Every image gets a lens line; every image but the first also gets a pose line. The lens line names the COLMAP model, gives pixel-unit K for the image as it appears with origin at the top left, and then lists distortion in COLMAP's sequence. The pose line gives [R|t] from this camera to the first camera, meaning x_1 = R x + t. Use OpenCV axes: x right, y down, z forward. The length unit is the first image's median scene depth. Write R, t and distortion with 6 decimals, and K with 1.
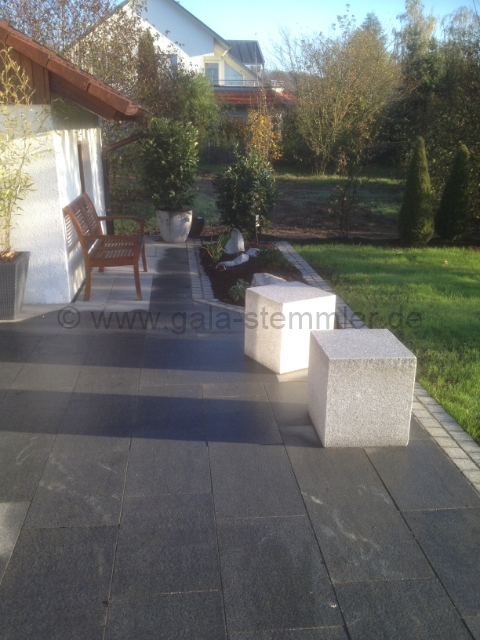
lens RADIAL K [[590.4, 0, 240.0], [0, 590.4, 320.0], [0, 0, 1]] dist [0.005303, -0.010377]
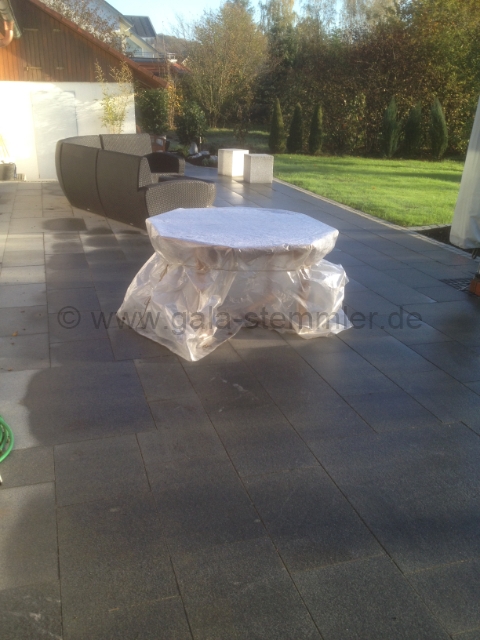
lens RADIAL K [[590.4, 0, 240.0], [0, 590.4, 320.0], [0, 0, 1]] dist [0.005303, -0.010377]
pose [[0.978931, -0.059260, 0.195403, -0.081796], [0.048560, 0.997070, 0.059107, 0.100522], [-0.198333, -0.048373, 0.978940, -0.311342]]
